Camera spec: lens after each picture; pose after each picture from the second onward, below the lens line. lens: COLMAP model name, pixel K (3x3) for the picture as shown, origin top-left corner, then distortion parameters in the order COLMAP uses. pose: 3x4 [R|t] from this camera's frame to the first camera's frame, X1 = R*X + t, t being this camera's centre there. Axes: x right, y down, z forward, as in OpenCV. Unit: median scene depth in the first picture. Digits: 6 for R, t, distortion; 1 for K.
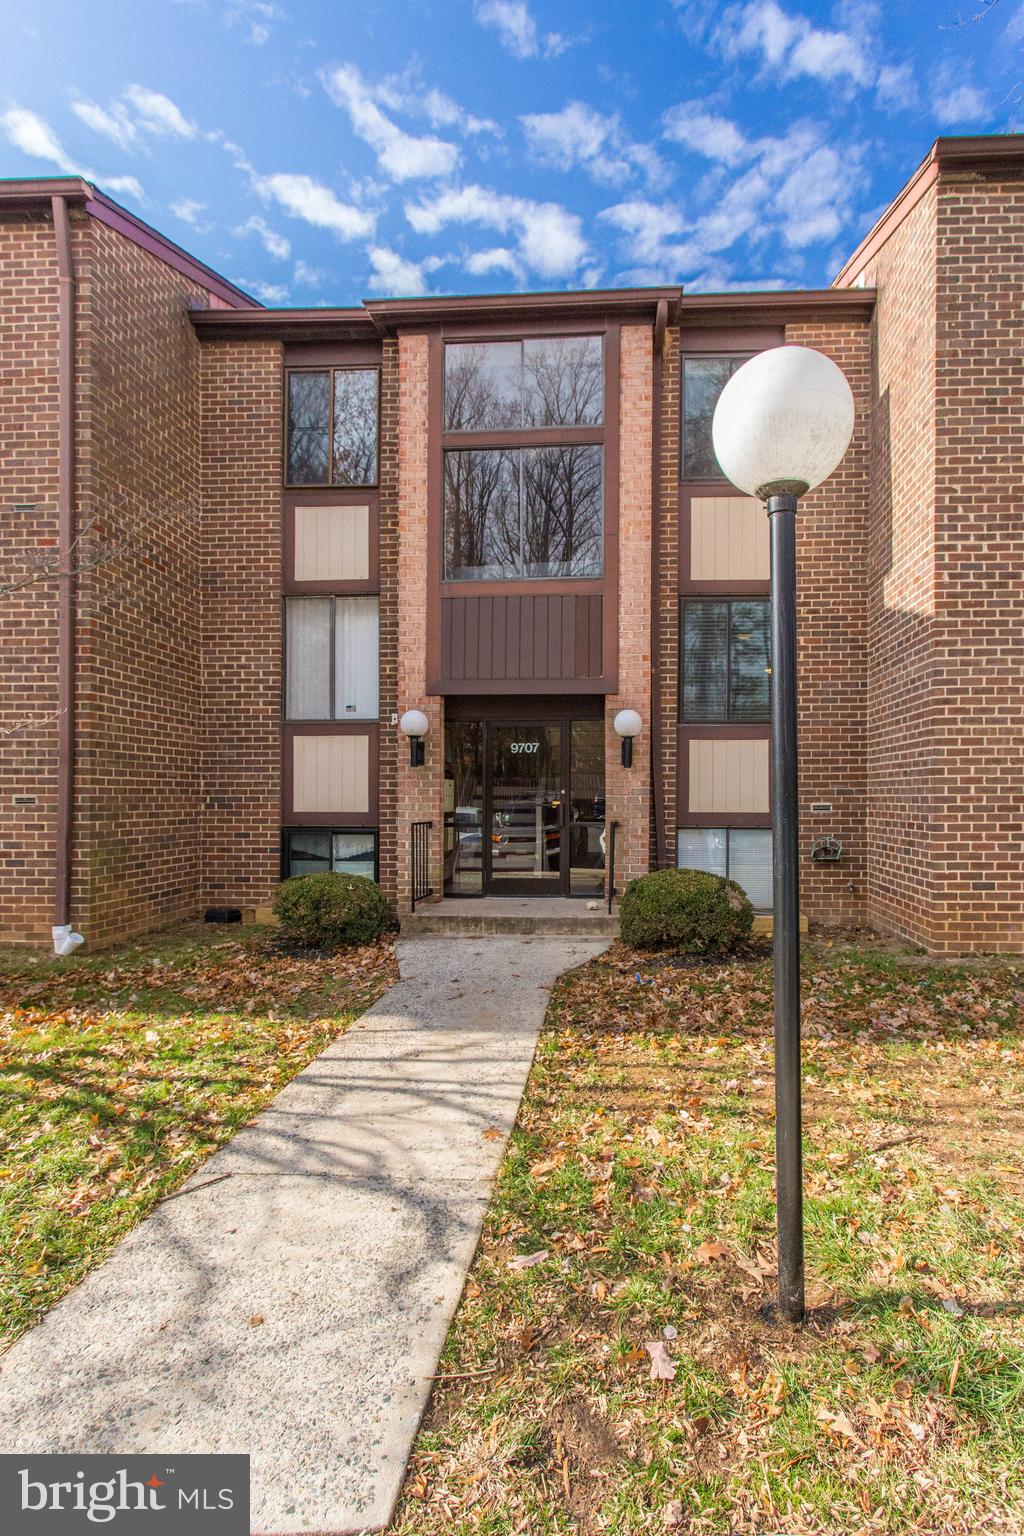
lens RADIAL K [[733.6, 0, 512.9], [0, 733.6, 776.4], [0, 0, 1]] dist [-0.001529, 0.001610]
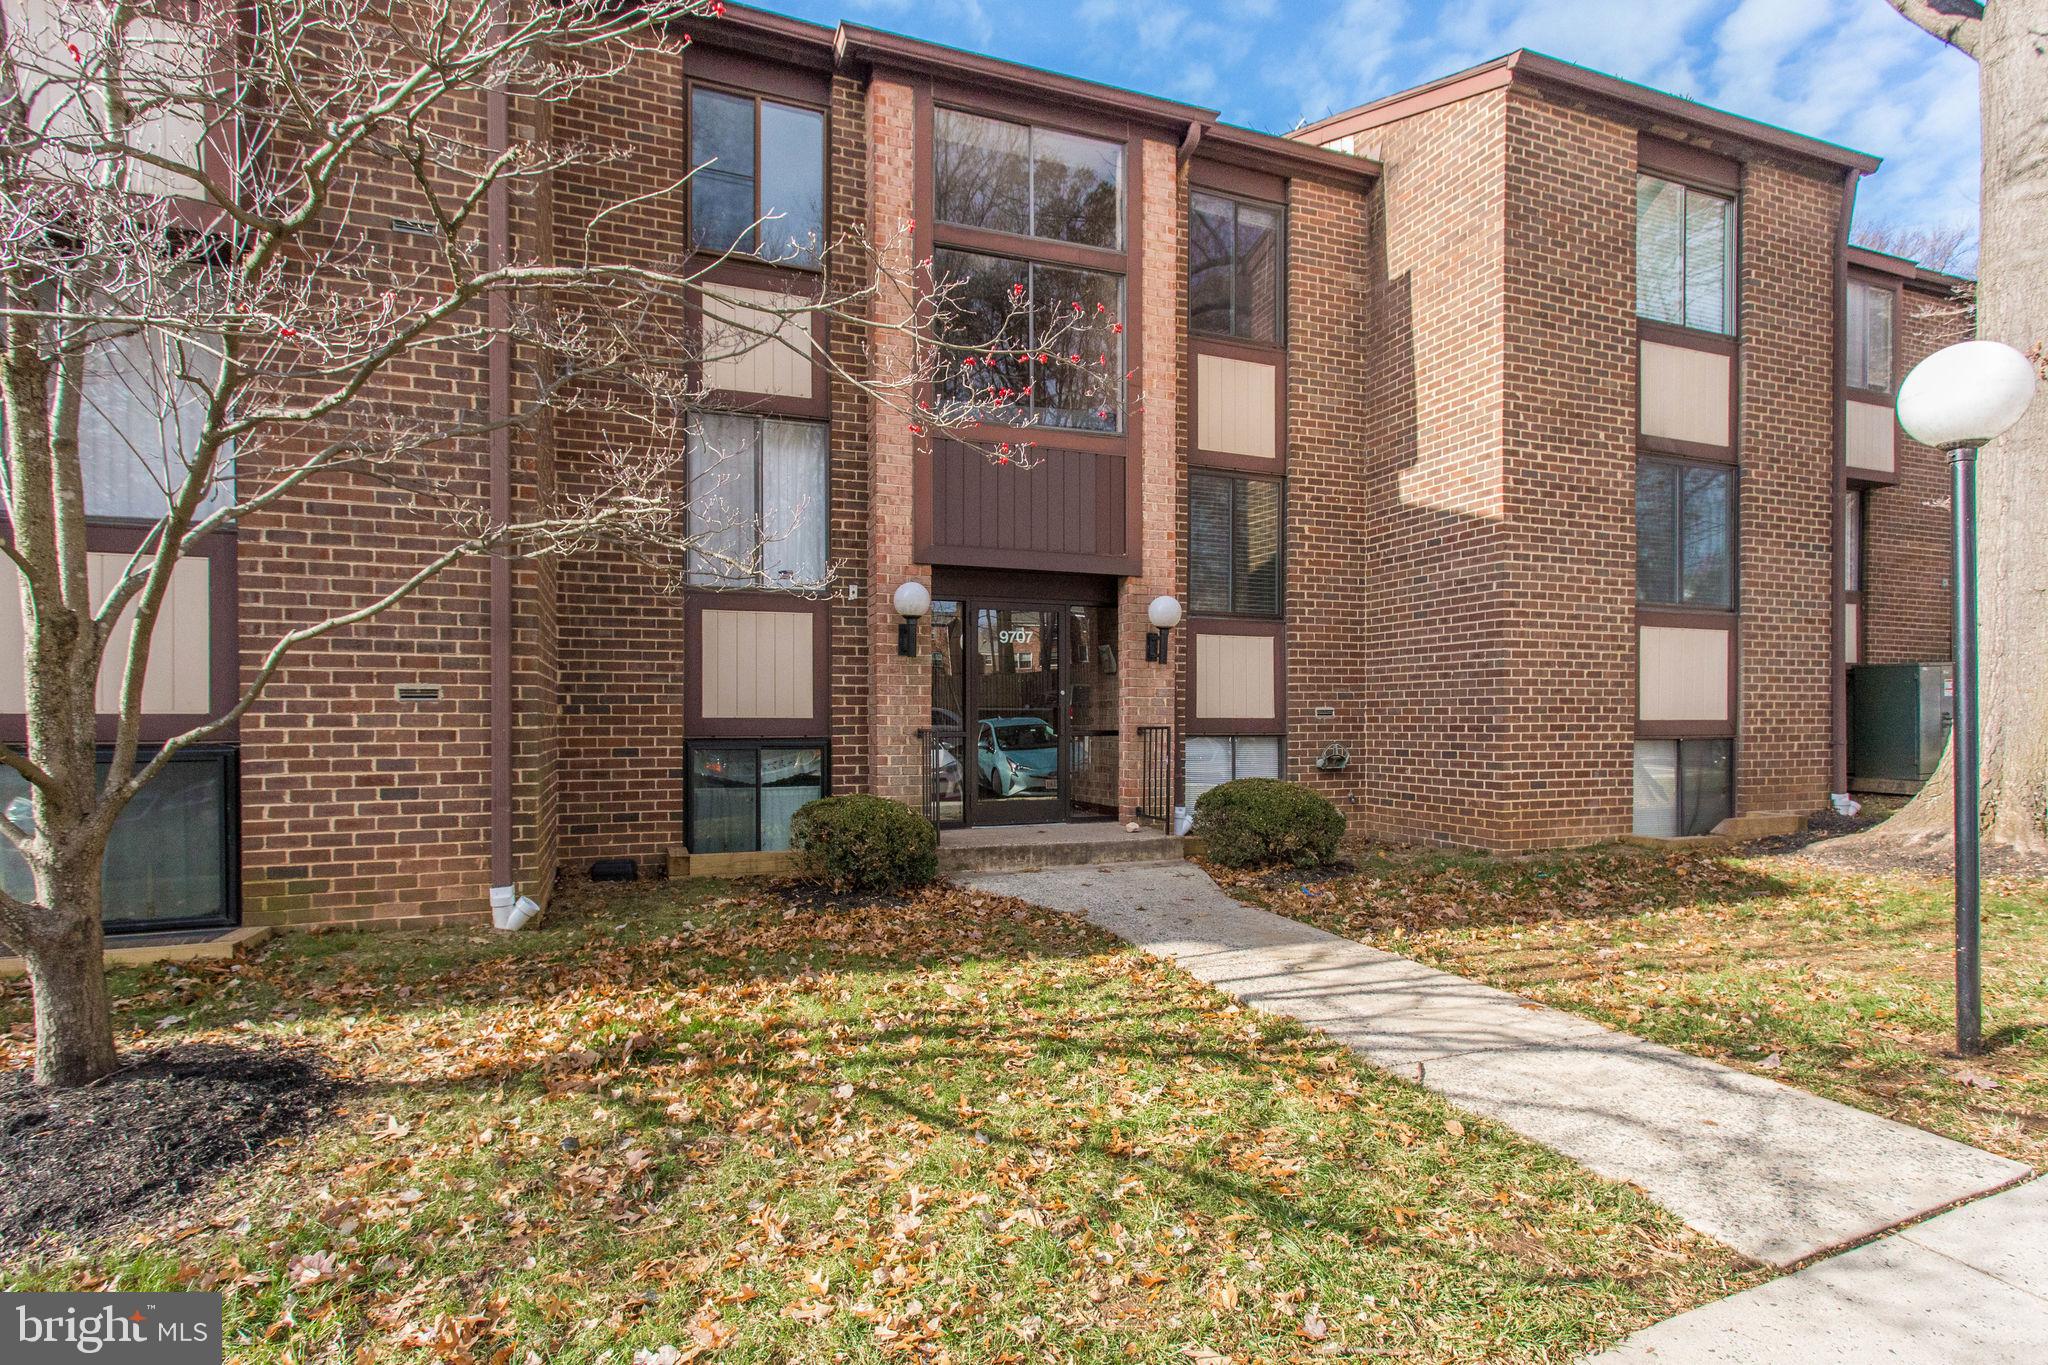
lens RADIAL K [[978.1, 0, 1079.5], [0, 978.1, 687.9], [0, 0, 1]] dist [-0.001529, 0.001610]
pose [[0.914521, 0.011766, 0.404368, -0.426185], [-0.012935, 0.999916, 0.000161, 0.018152], [-0.404332, -0.005378, 0.914596, 0.002083]]
